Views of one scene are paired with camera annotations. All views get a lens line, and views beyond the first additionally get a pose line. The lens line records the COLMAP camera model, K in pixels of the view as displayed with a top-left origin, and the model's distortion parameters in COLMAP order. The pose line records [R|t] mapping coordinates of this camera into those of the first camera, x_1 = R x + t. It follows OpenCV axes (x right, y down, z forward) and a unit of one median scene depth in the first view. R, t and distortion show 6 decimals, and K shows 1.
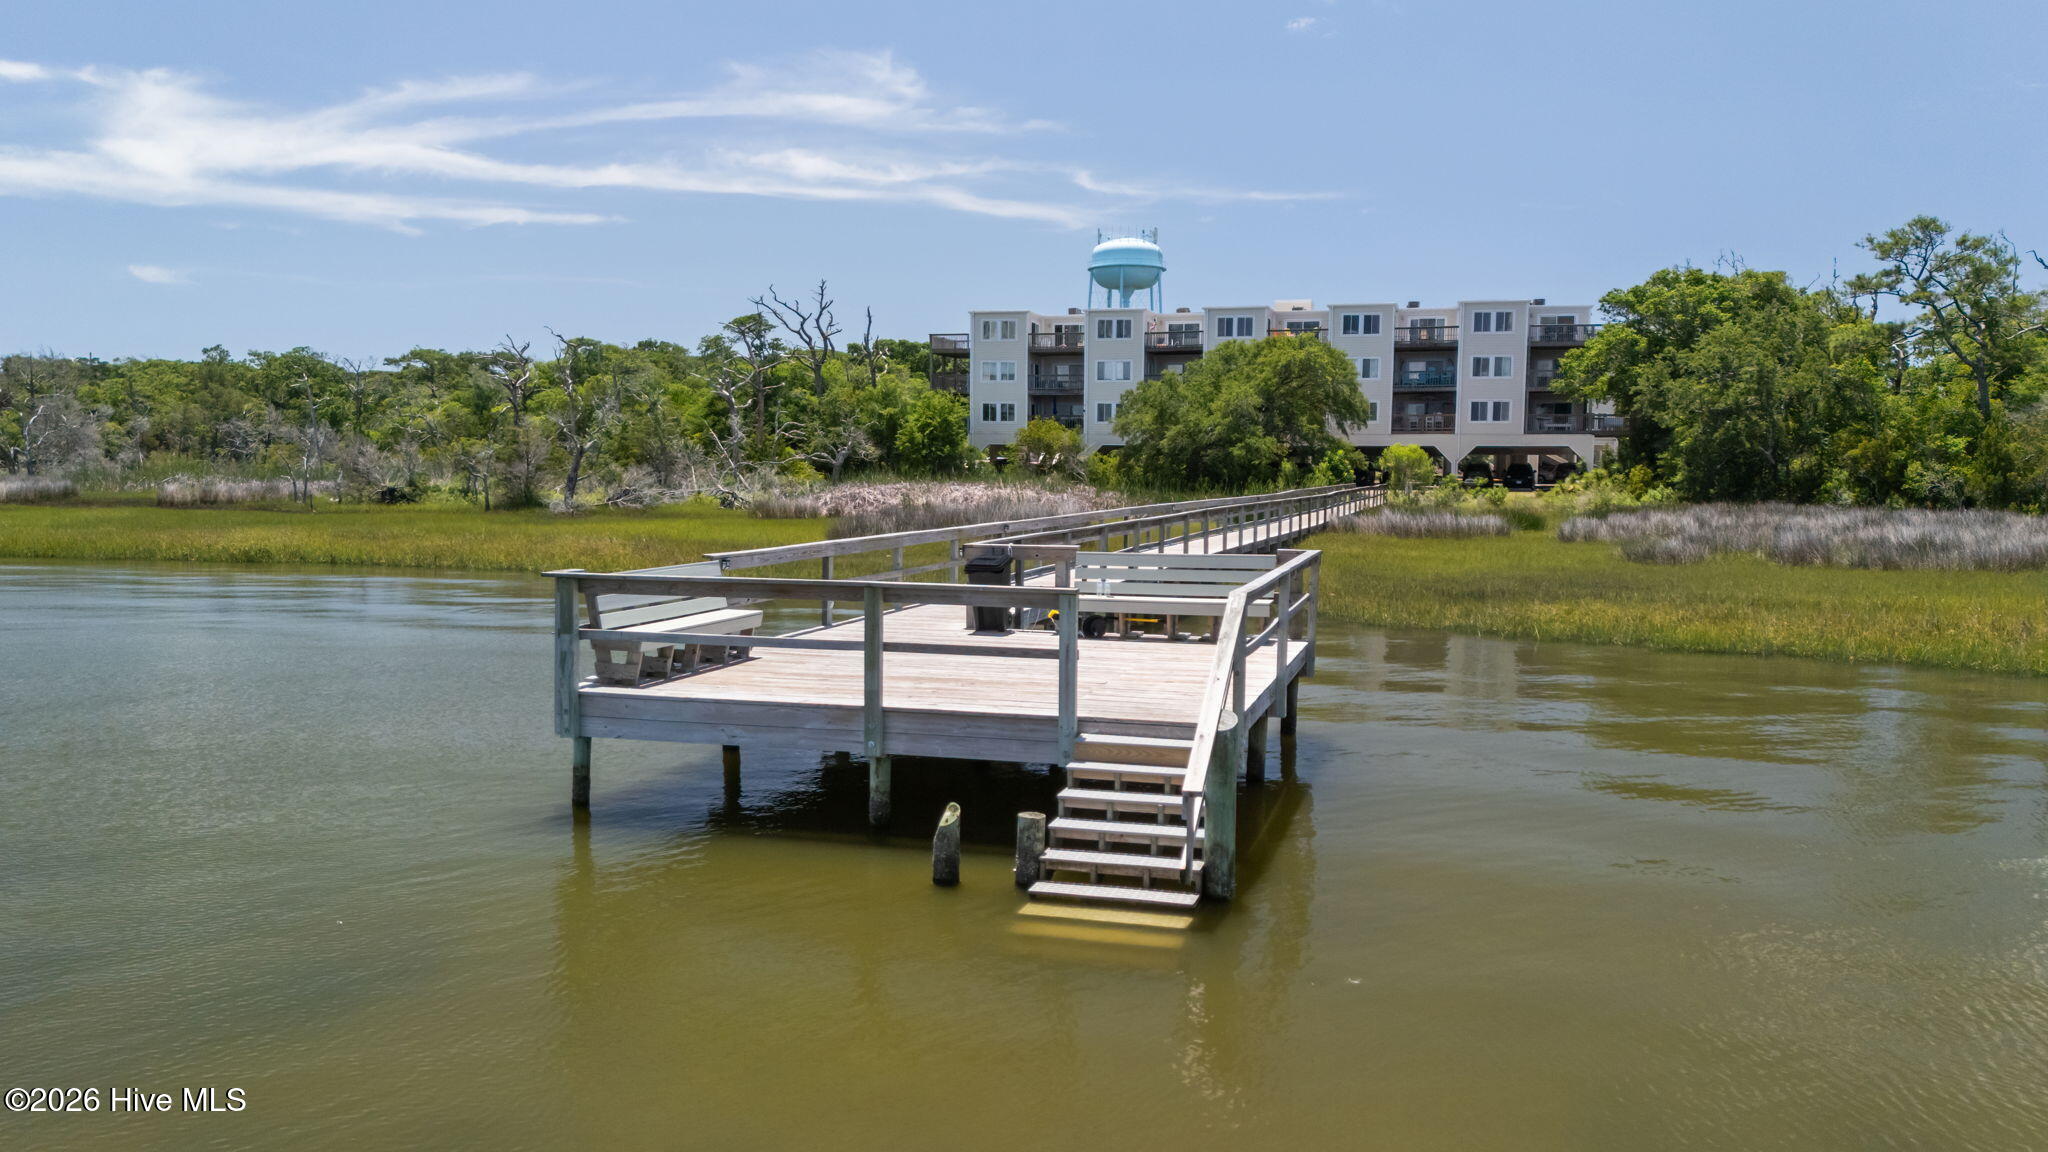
lens RADIAL K [[1614.8, 0, 1024.0], [0, 1614.8, 576.0], [0, 0, 1]] dist [0.007068, -0.000540]
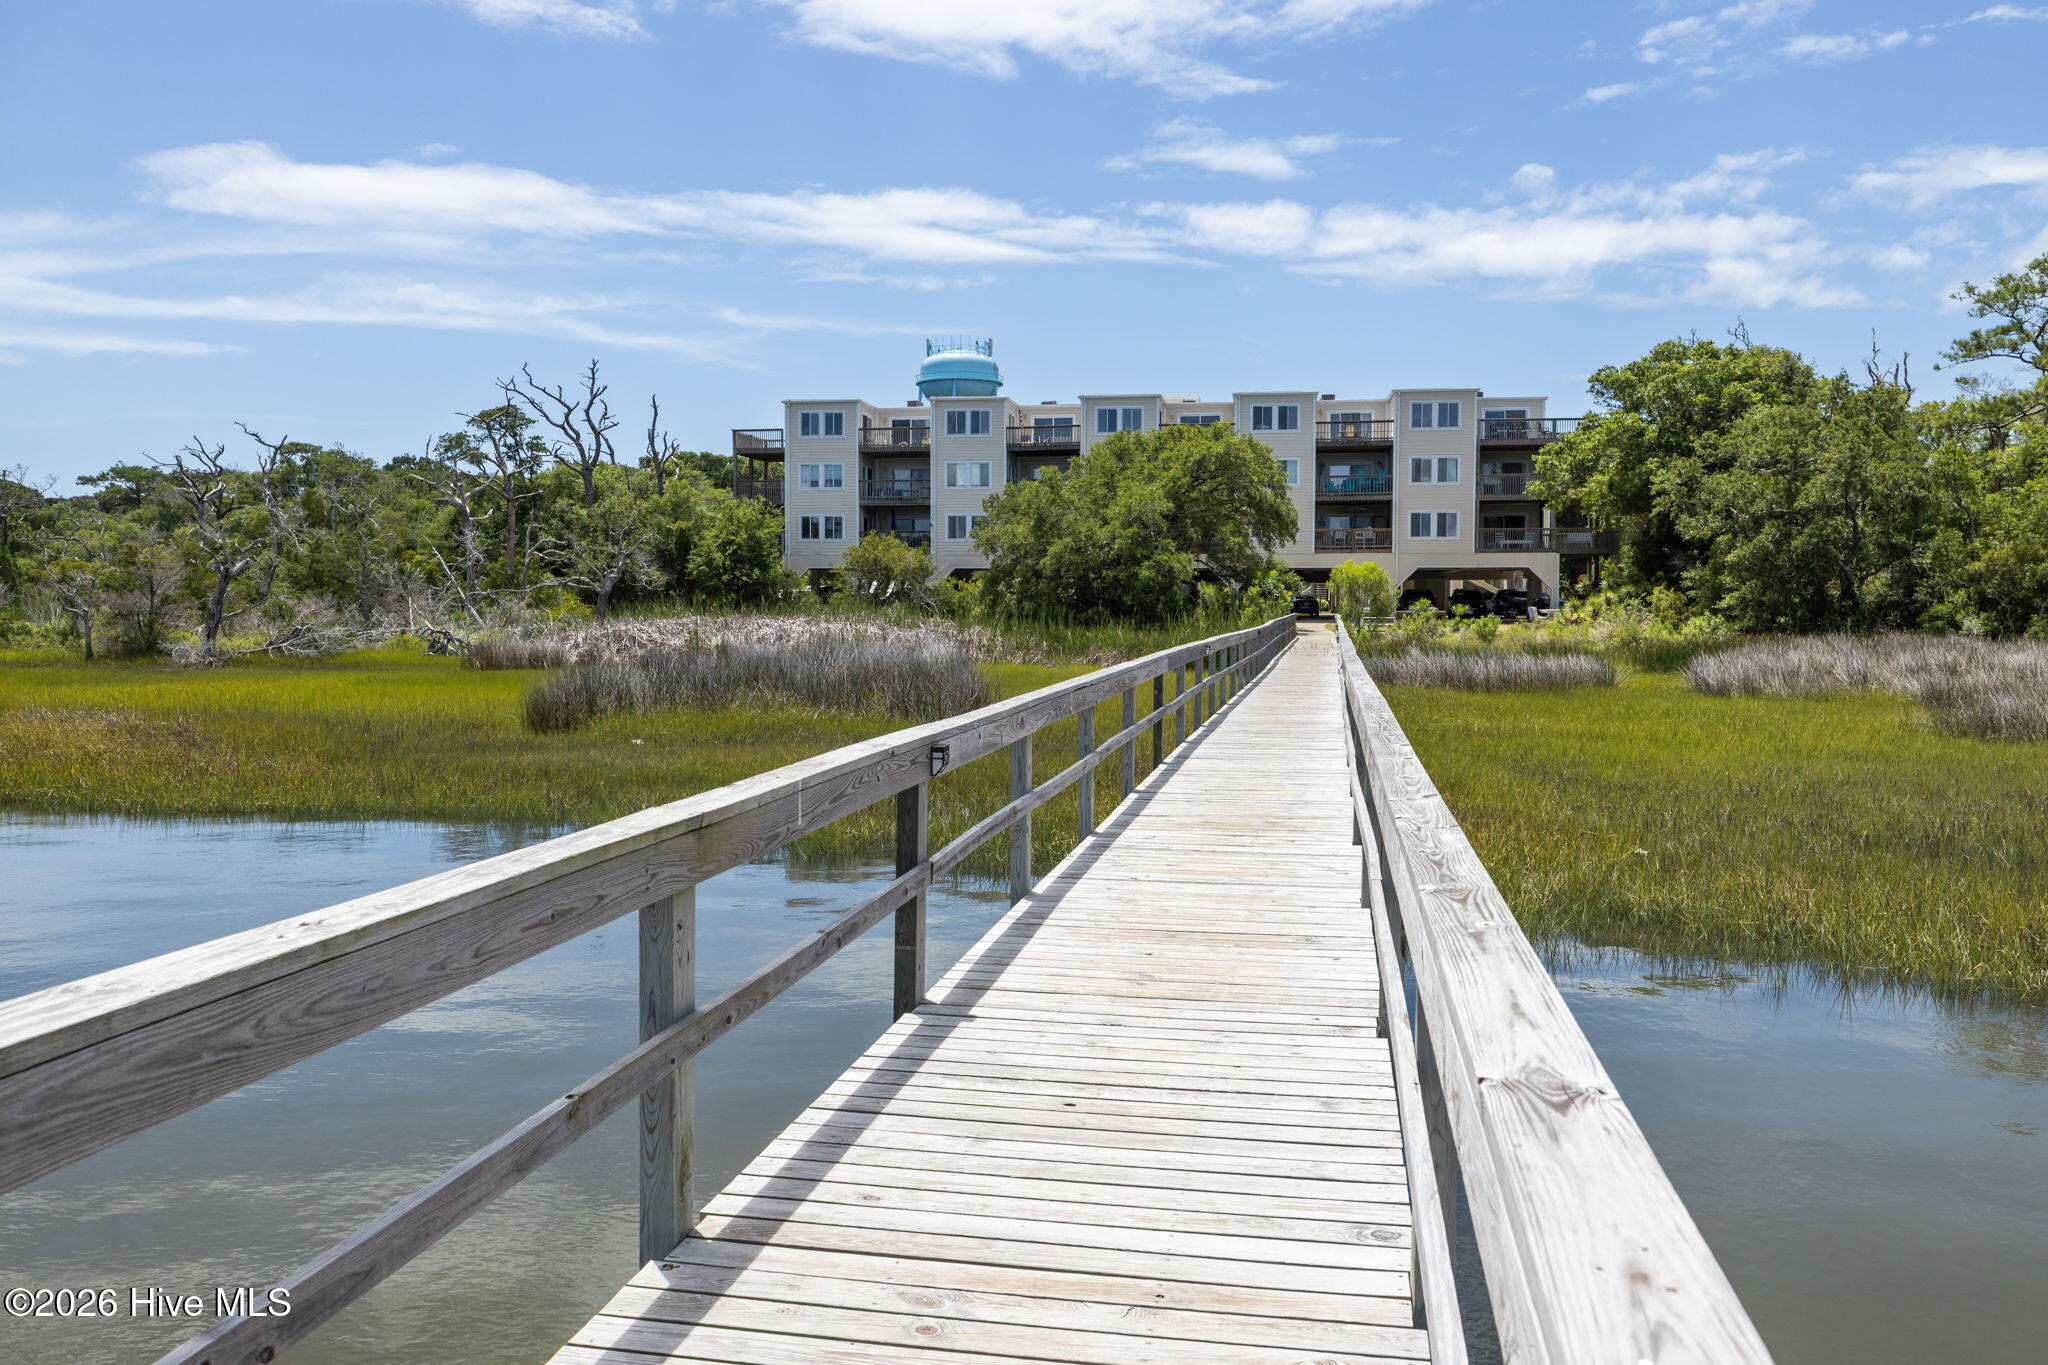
lens RADIAL K [[1720.0, 0, 1024.0], [0, 1720.0, 682.5], [0, 0, 1]] dist [-0.002077, 0.003878]
pose [[0.994624, -0.011008, 0.102966, -0.005387], [0.013228, 0.999694, -0.020895, -0.007867], [-0.102705, 0.022145, 0.994465, 0.170741]]
